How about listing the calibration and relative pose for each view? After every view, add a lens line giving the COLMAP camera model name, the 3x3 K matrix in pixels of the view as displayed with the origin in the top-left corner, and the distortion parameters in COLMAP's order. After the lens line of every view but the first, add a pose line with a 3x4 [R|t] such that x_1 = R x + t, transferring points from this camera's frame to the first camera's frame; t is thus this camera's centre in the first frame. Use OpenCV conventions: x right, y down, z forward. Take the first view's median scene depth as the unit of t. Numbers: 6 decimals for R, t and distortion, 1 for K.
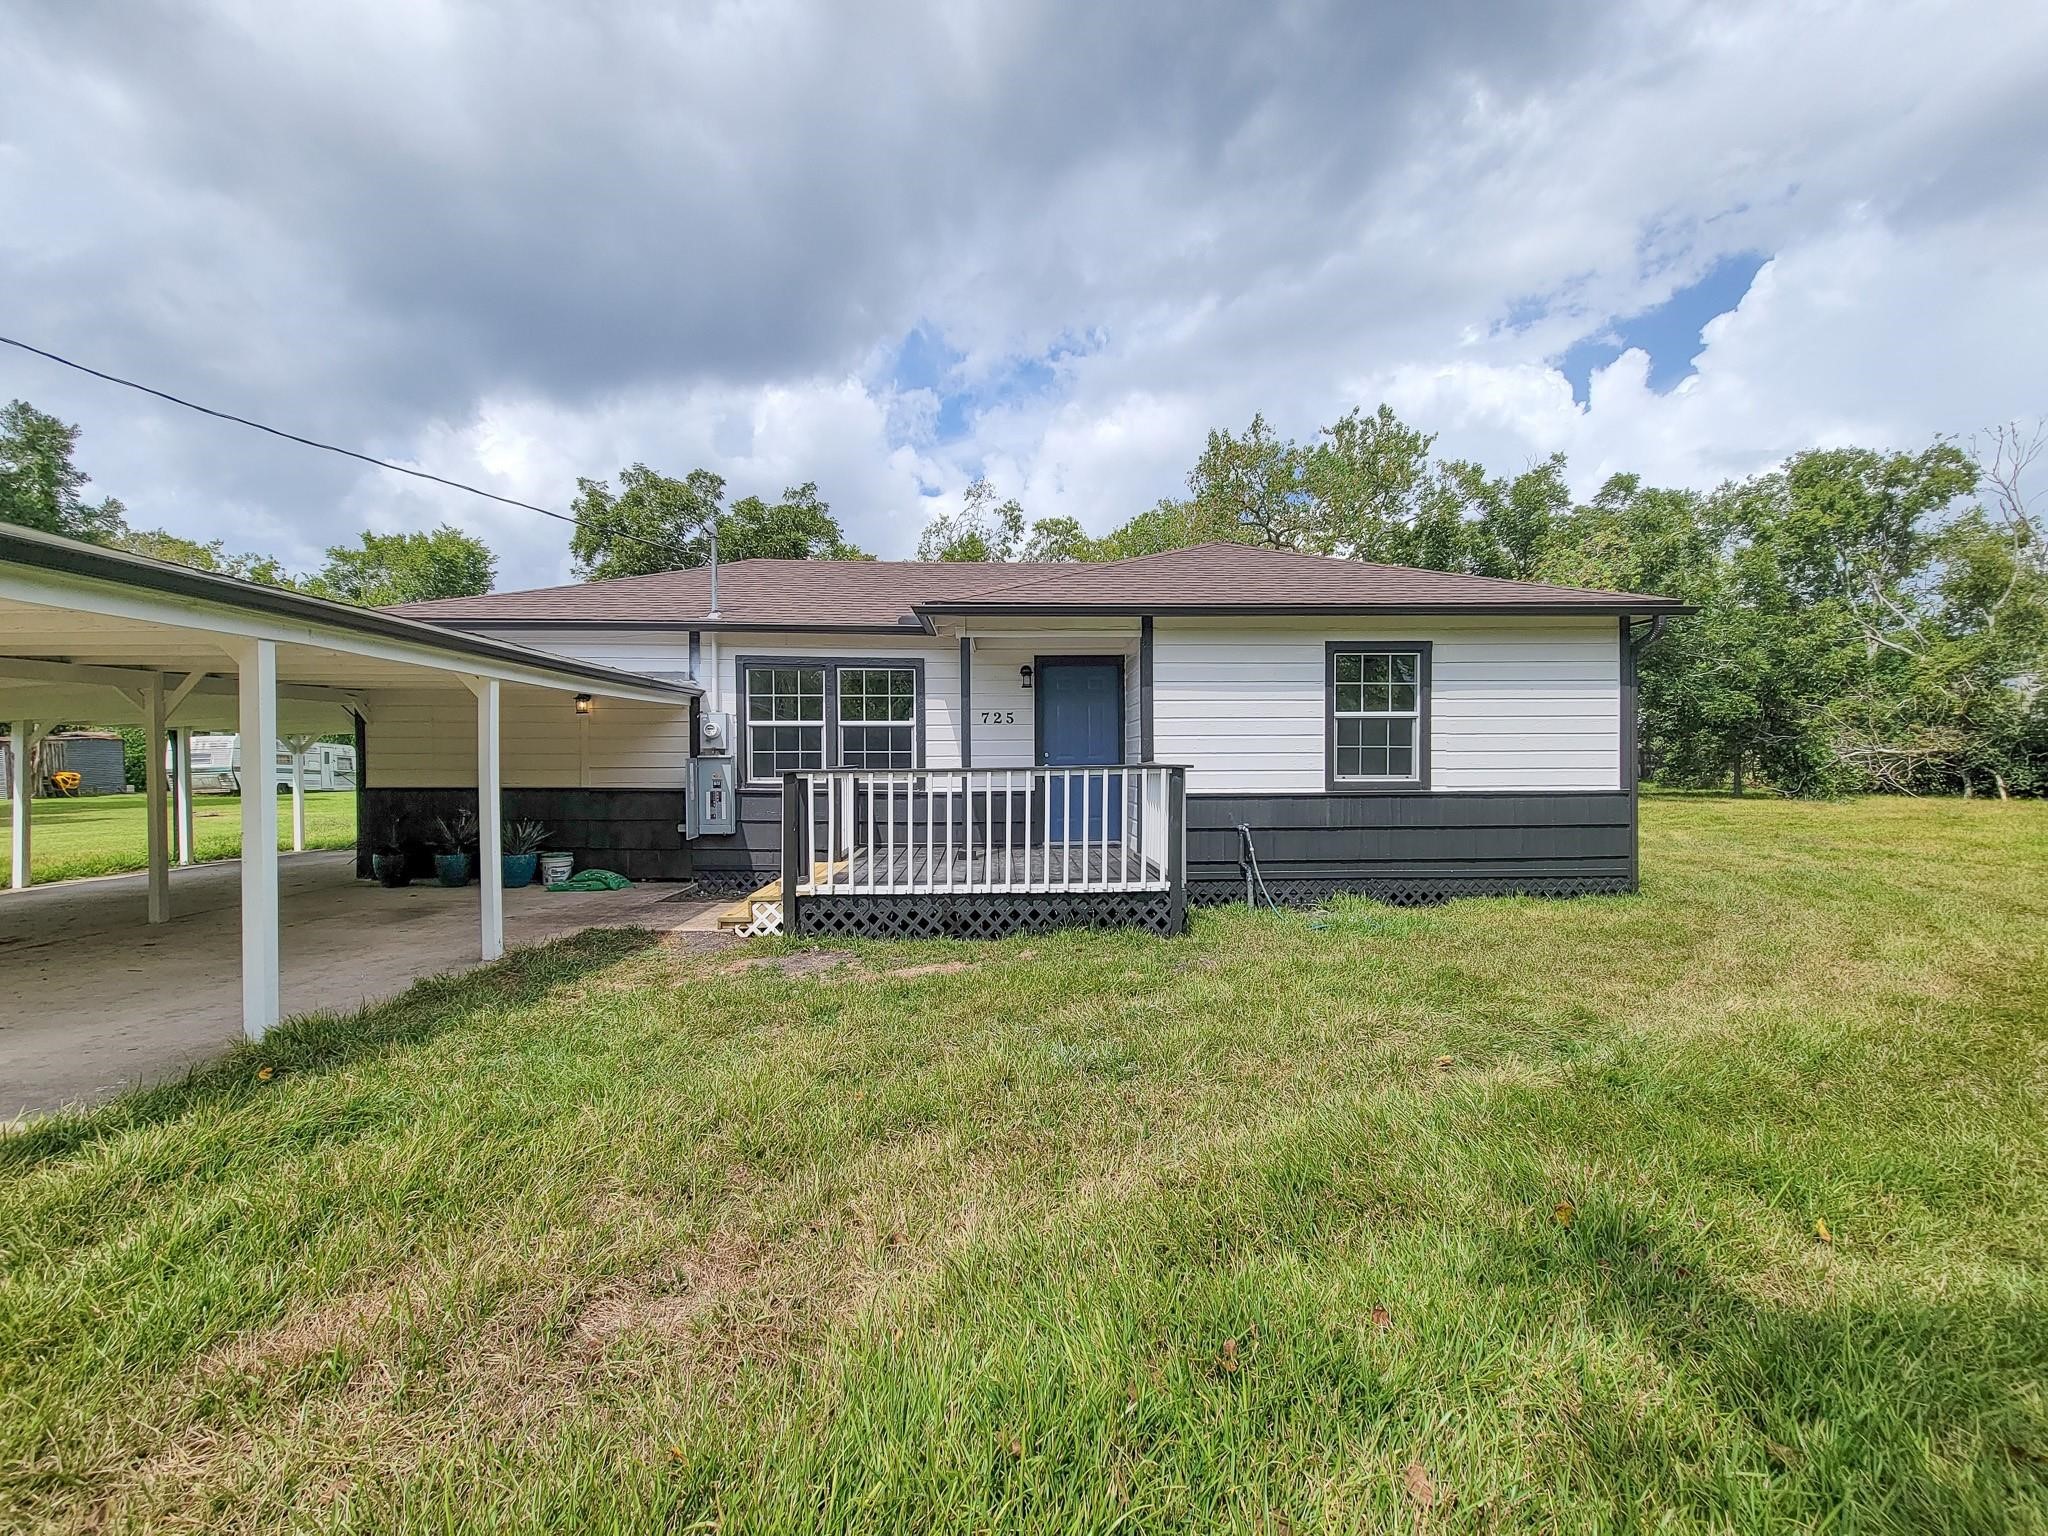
lens RADIAL K [[835.3, 0, 1024.0], [0, 835.3, 768.0], [0, 0, 1]] dist [0.012985, -0.009538]
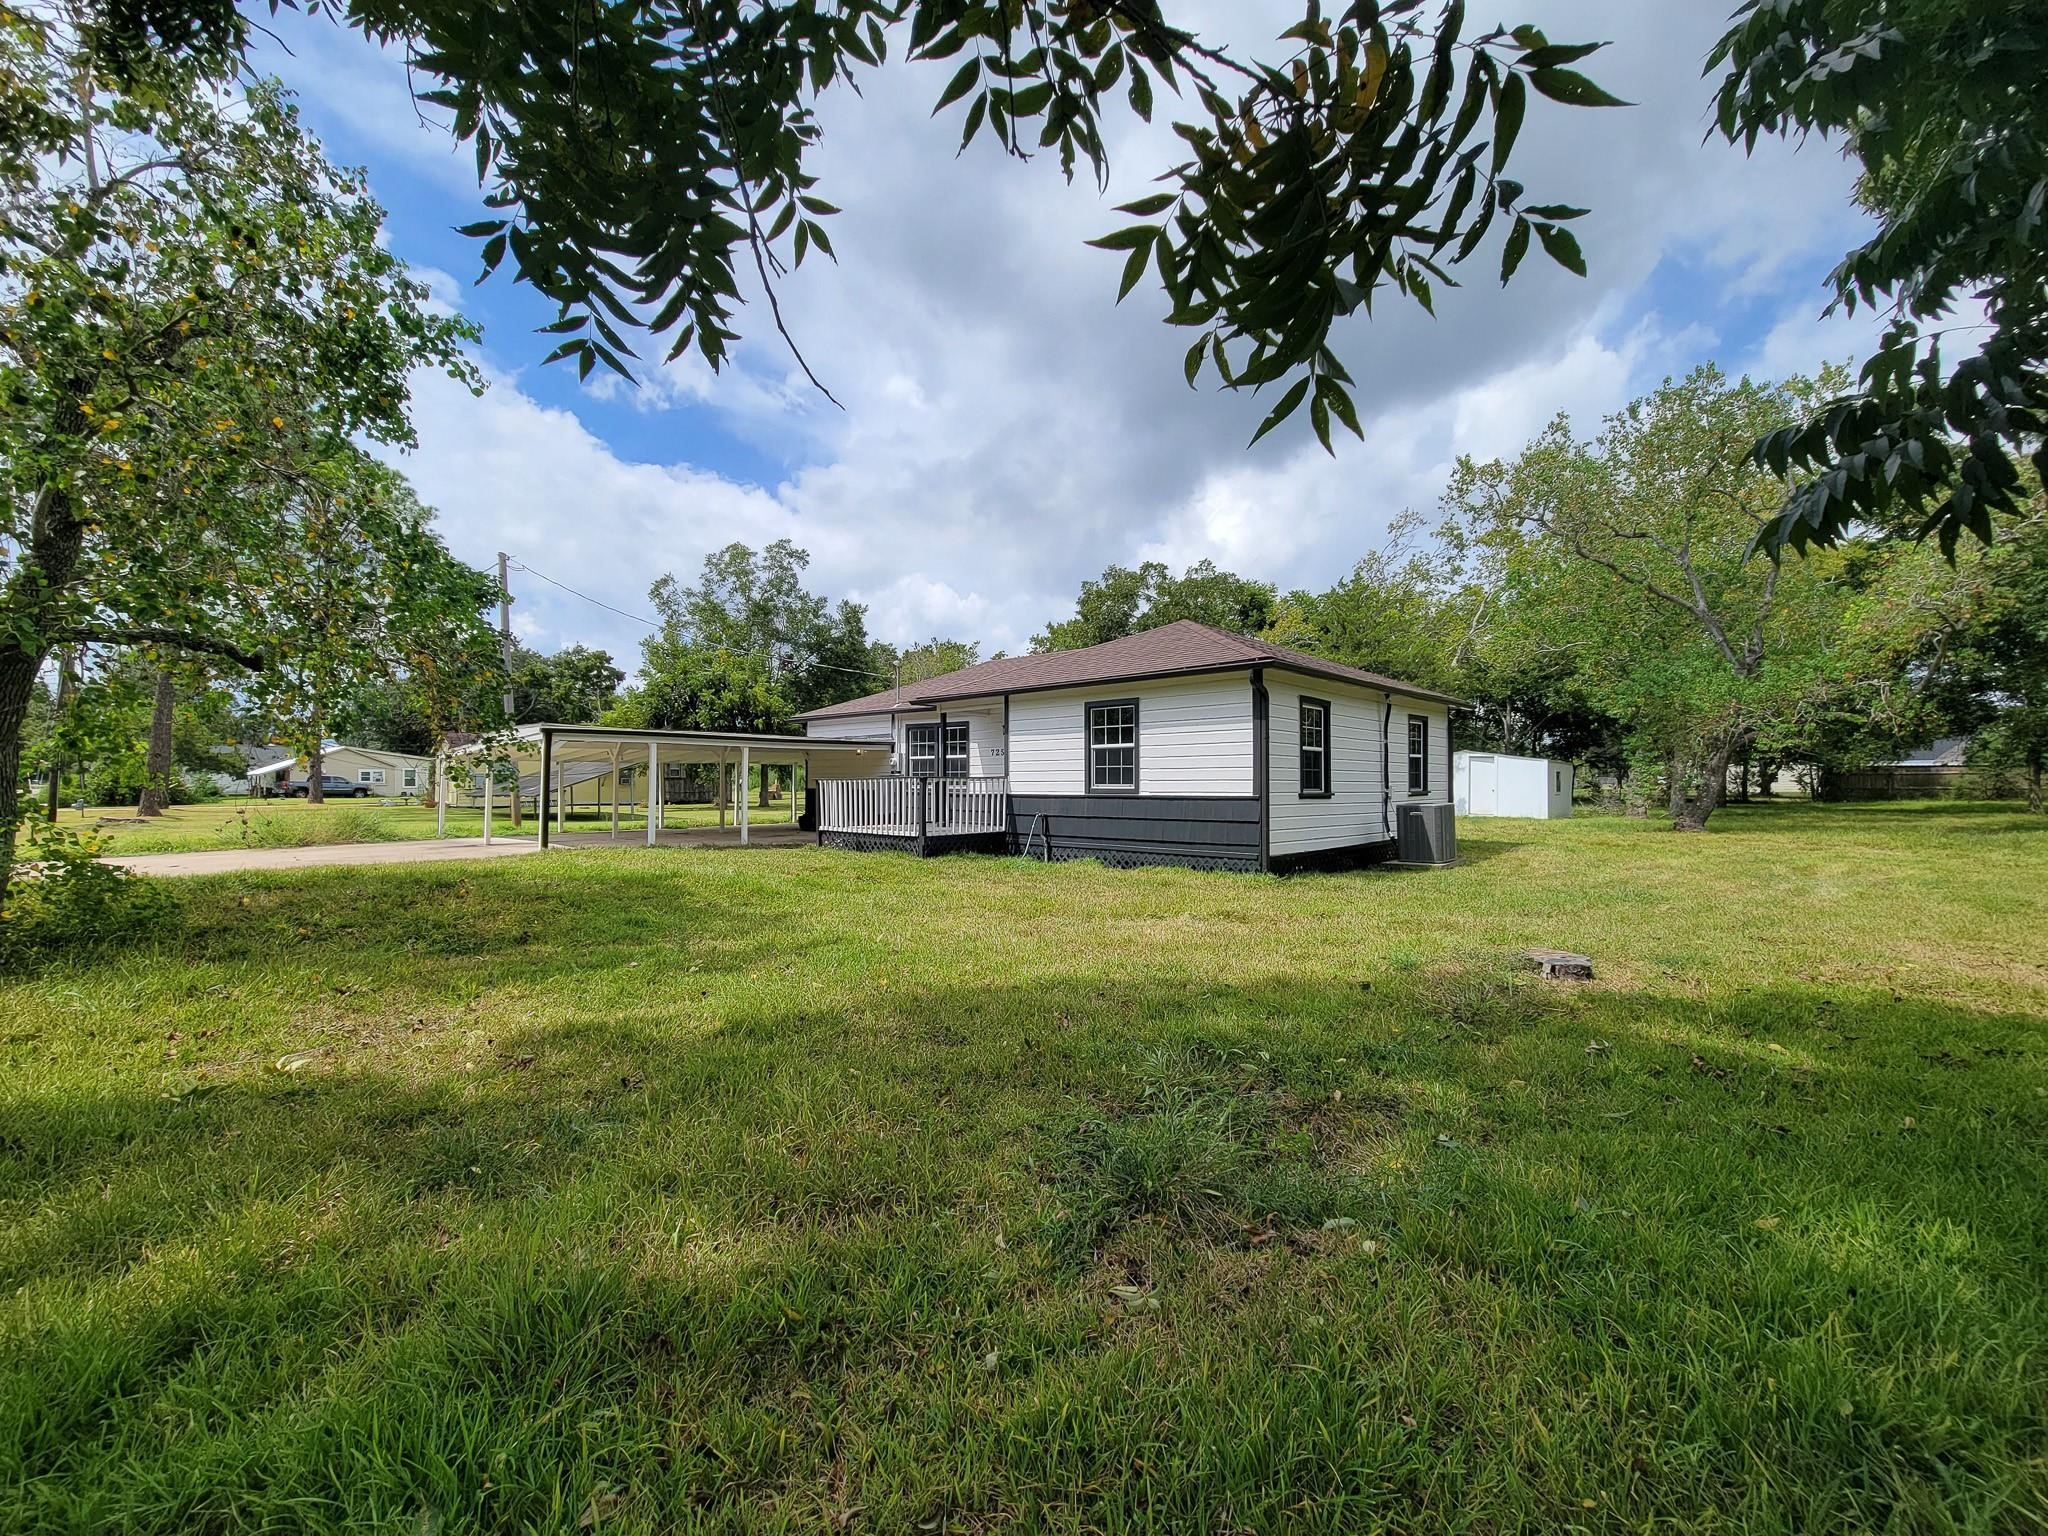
lens RADIAL K [[840.3, 0, 1024.0], [0, 840.3, 768.0], [0, 0, 1]] dist [-0.000810, 0.000066]
pose [[0.700408, -0.009485, -0.713679, 1.427748], [-0.010915, 0.999652, -0.023998, 0.017119], [0.713659, 0.024598, 0.700061, -0.226643]]
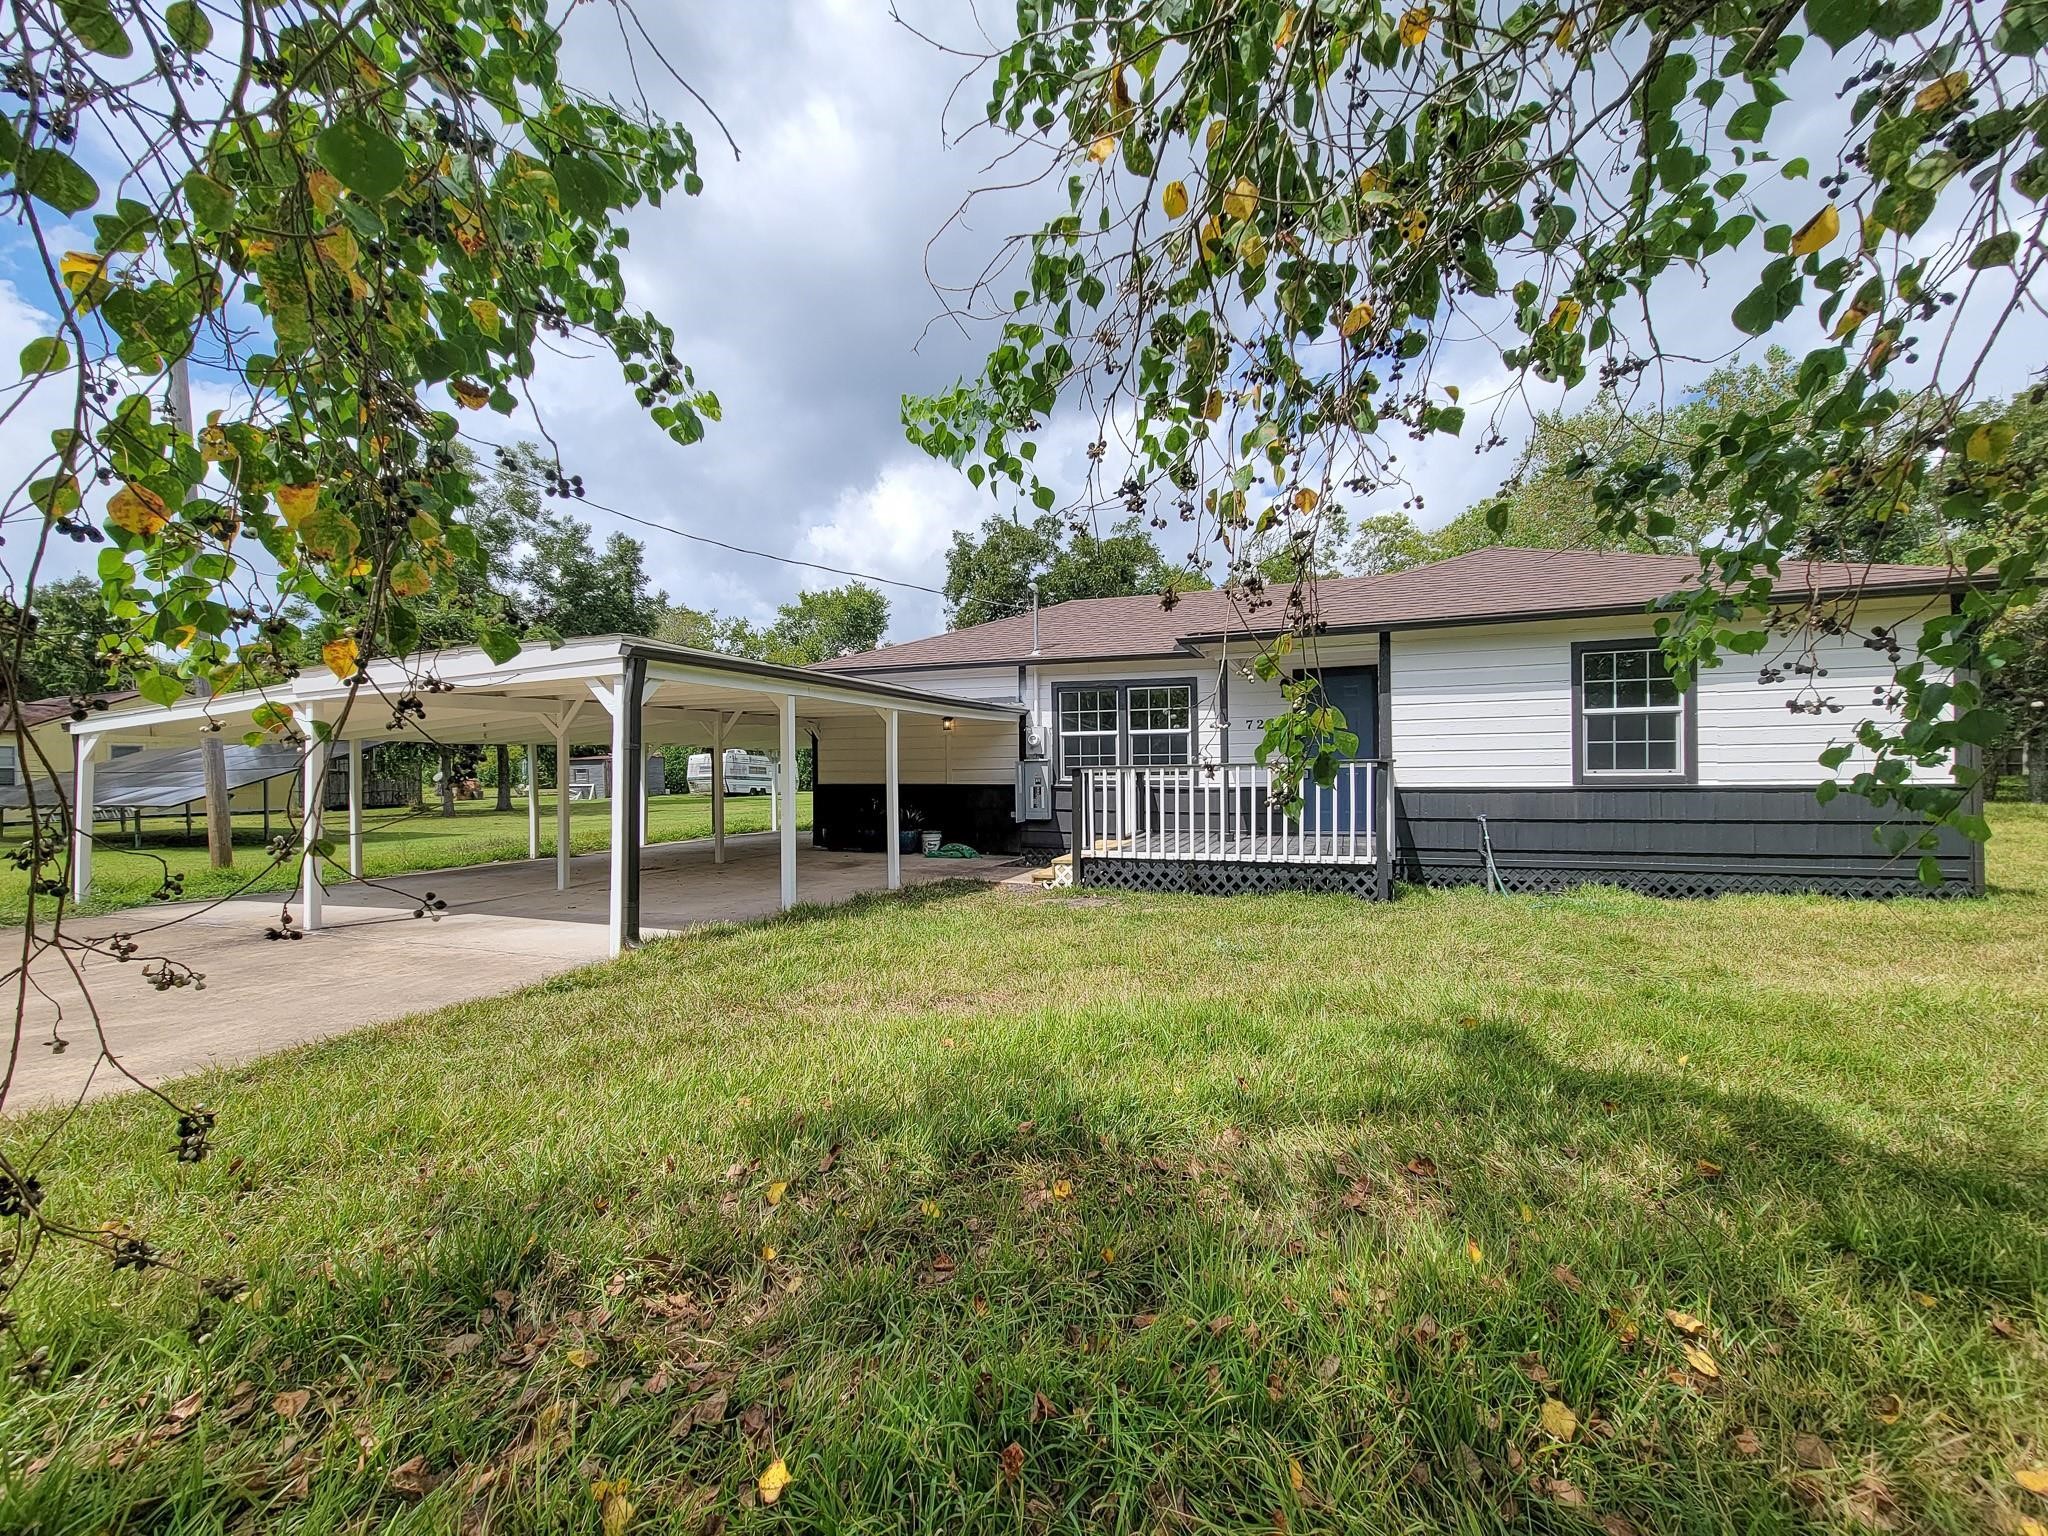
lens RADIAL K [[840.3, 0, 1024.0], [0, 840.3, 768.0], [0, 0, 1]] dist [-0.000810, 0.000066]
pose [[0.919874, -0.008976, -0.392111, 0.138833], [0.004547, 0.999915, -0.012223, 0.015752], [0.392187, 0.009460, 0.919837, -0.235748]]
